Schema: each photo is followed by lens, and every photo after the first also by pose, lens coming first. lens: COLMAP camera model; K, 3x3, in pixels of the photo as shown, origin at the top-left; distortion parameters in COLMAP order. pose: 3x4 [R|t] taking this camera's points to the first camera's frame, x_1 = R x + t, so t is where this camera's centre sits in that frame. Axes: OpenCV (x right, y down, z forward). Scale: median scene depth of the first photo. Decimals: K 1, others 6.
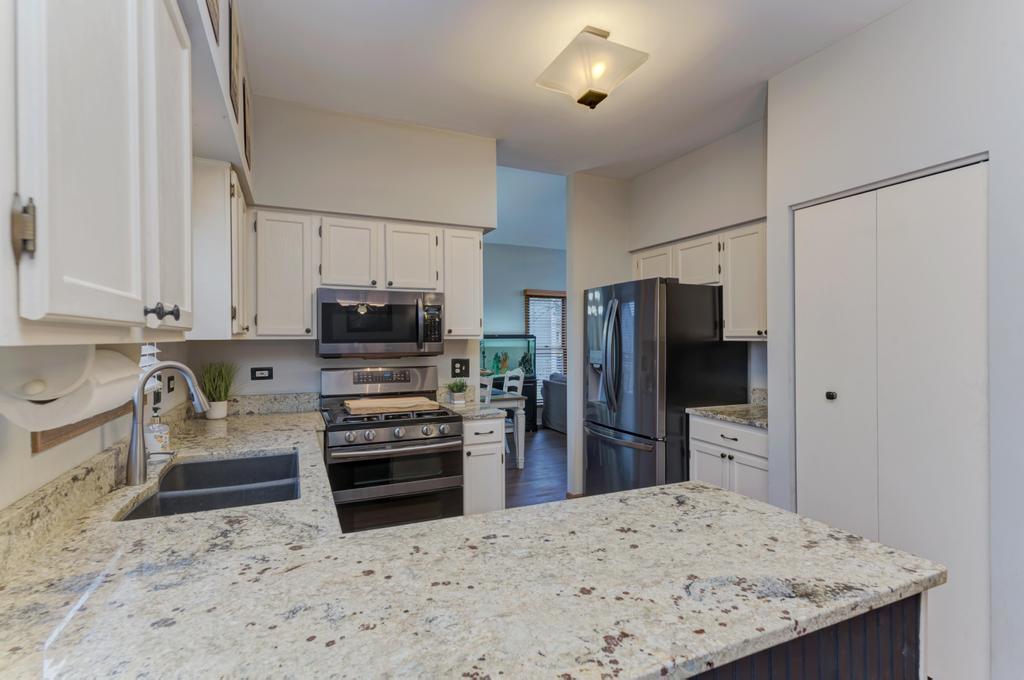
lens RADIAL K [[486.1, 0, 512.0], [0, 486.1, 340.0], [0, 0, 1]] dist [0.009178, -0.000413]
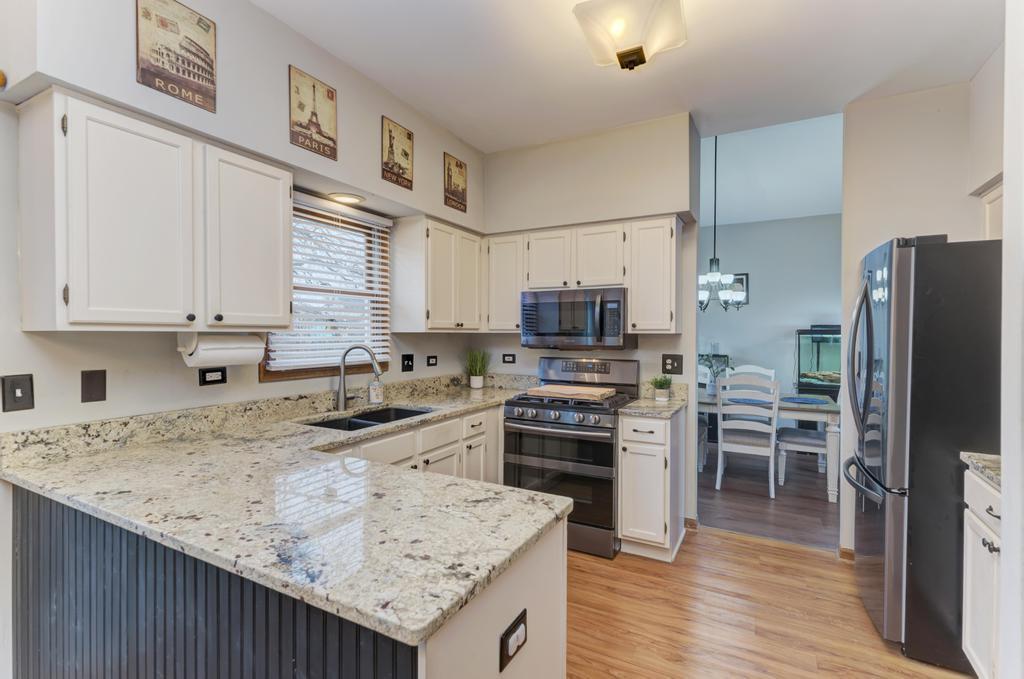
lens RADIAL K [[474.9, 0, 508.9], [0, 474.9, 337.9], [0, 0, 1]] dist [0.009131, -0.000091]
pose [[0.603090, 0.011832, -0.797585, 0.548051], [-0.008318, 0.999929, 0.008545, 0.001443], [0.797630, 0.001481, 0.603146, 0.233975]]
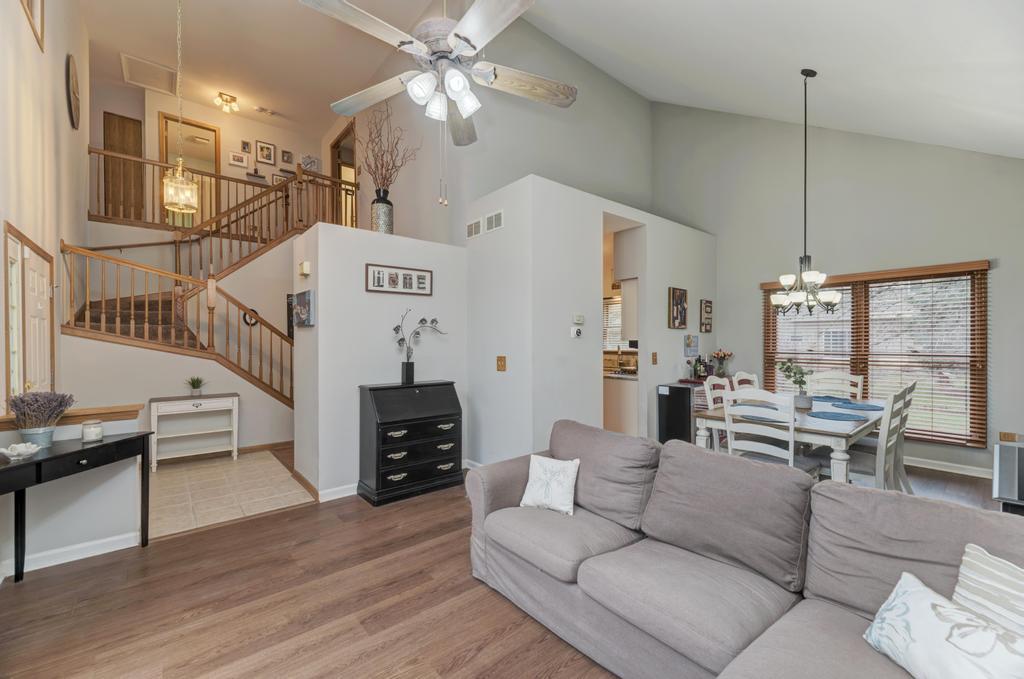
lens RADIAL K [[416.6, 0, 511.8], [0, 416.6, 341.9], [0, 0, 1]] dist [0.002937, 0.000082]
pose [[-0.963125, 0.007610, -0.268948, 0.895568], [0.005017, 0.999934, 0.010327, -0.017594], [0.269009, 0.008597, -0.963099, 2.814397]]
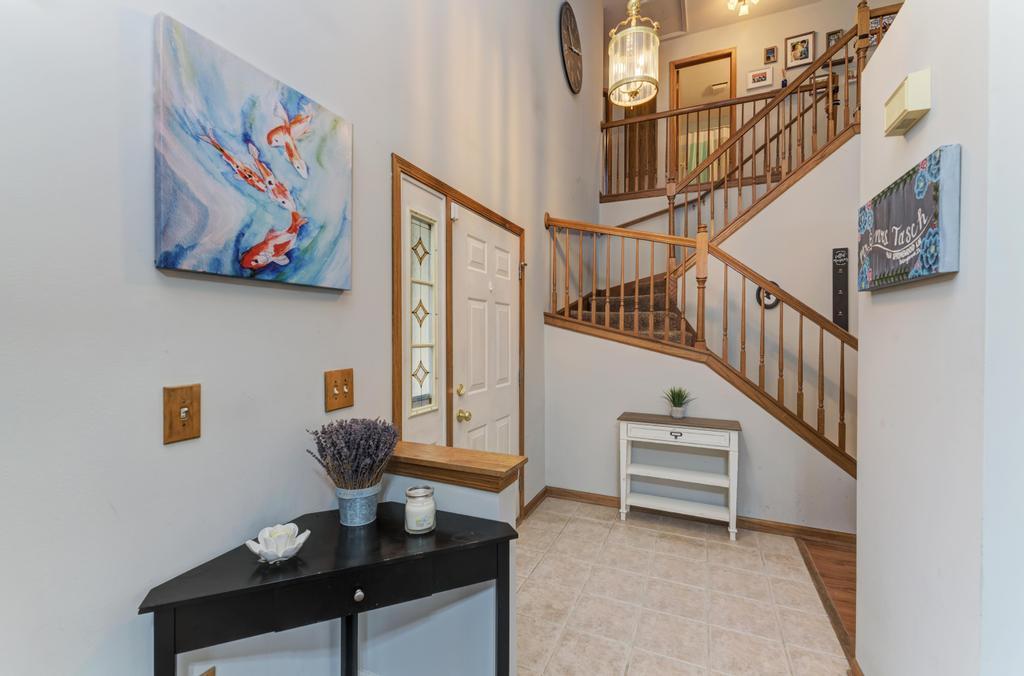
lens RADIAL K [[439.4, 0, 506.8], [0, 439.4, 339.5], [0, 0, 1]] dist [0.003362, 0.000257]
pose [[-0.660708, -0.005785, 0.750620, 1.102544], [0.005678, 0.999903, 0.012705, -0.010039], [-0.750621, 0.012656, -0.660612, 1.965455]]
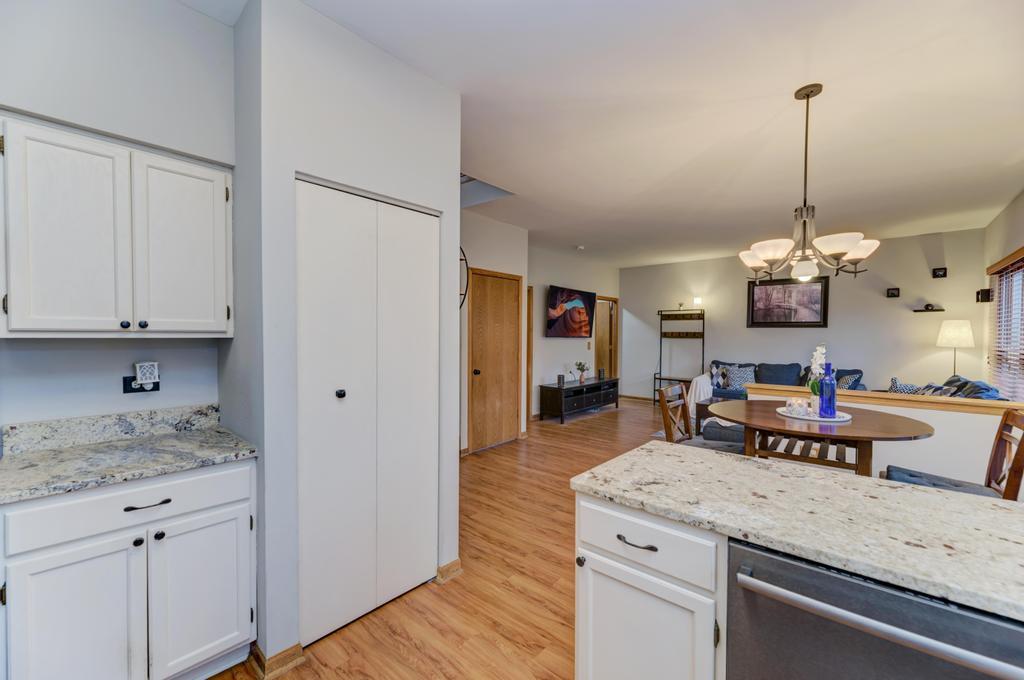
lens RADIAL K [[412.7, 0, 511.7], [0, 412.7, 344.4], [0, 0, 1]] dist [-0.000512, -0.000494]
pose [[-0.409802, -0.021367, 0.911924, -0.177583], [0.002539, 0.999695, 0.024564, -0.001893], [-0.912171, 0.012382, -0.409622, 0.813228]]
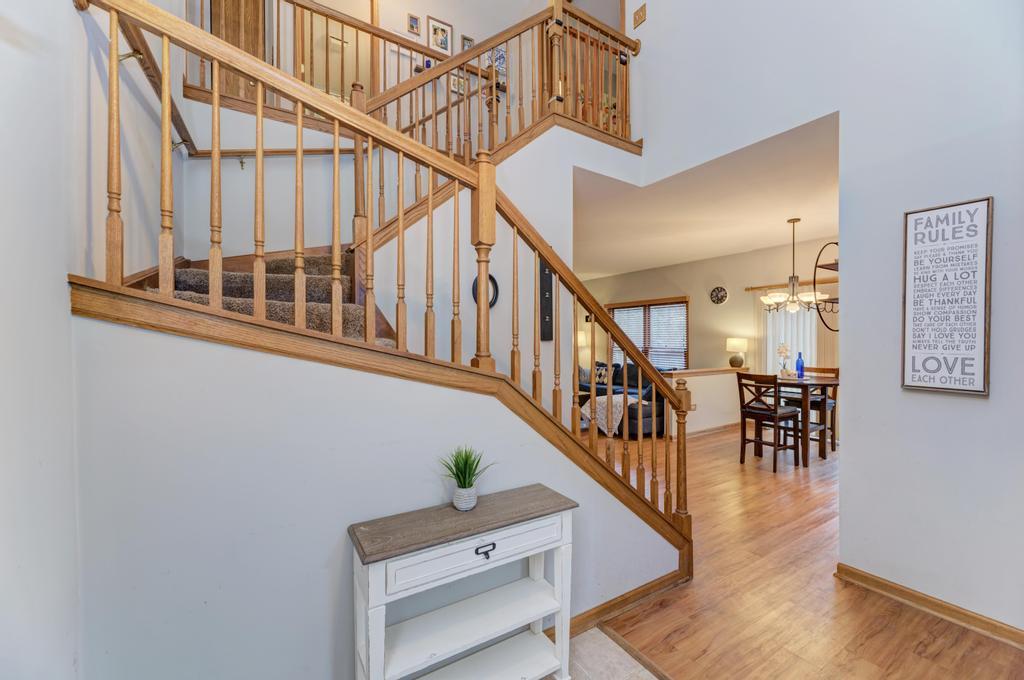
lens RADIAL K [[412.7, 0, 511.7], [0, 412.7, 344.4], [0, 0, 1]] dist [-0.000512, -0.000494]
pose [[-0.991466, 0.007220, -0.130166, 1.653181], [0.004801, 0.999810, 0.018885, -0.016802], [0.130278, 0.018099, -0.991312, 1.446442]]
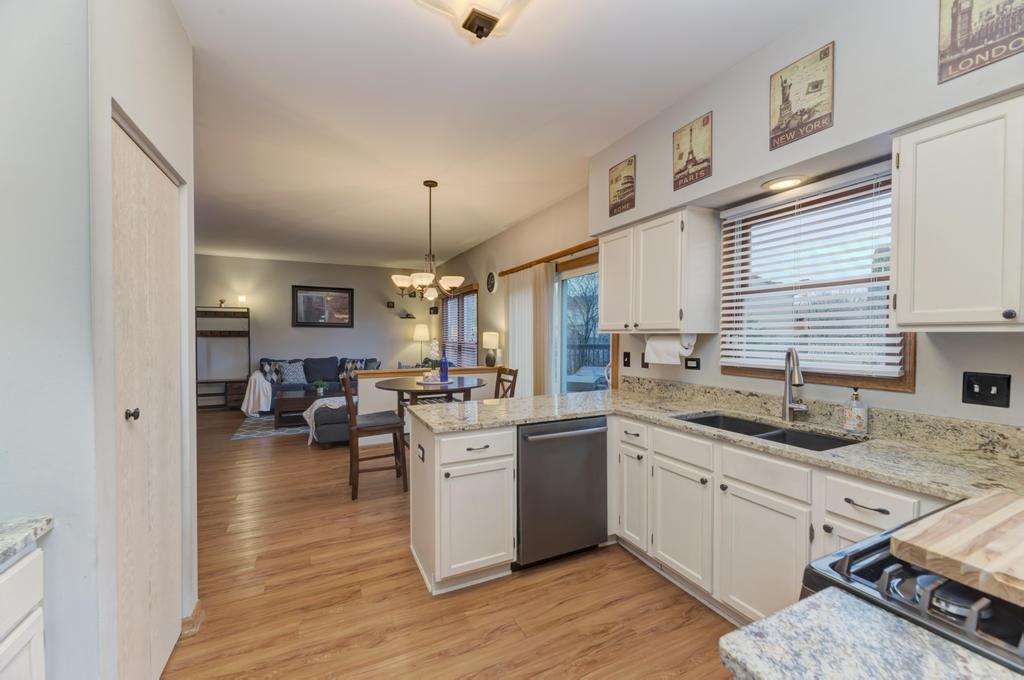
lens RADIAL K [[408.4, 0, 513.1], [0, 408.4, 343.4], [0, 0, 1]] dist [0.002336, 0.000000]
pose [[-0.999700, 0.002488, -0.024359, 0.097413], [0.001814, 0.999616, 0.027660, -0.001888], [0.024419, 0.027607, -0.999321, 1.265360]]
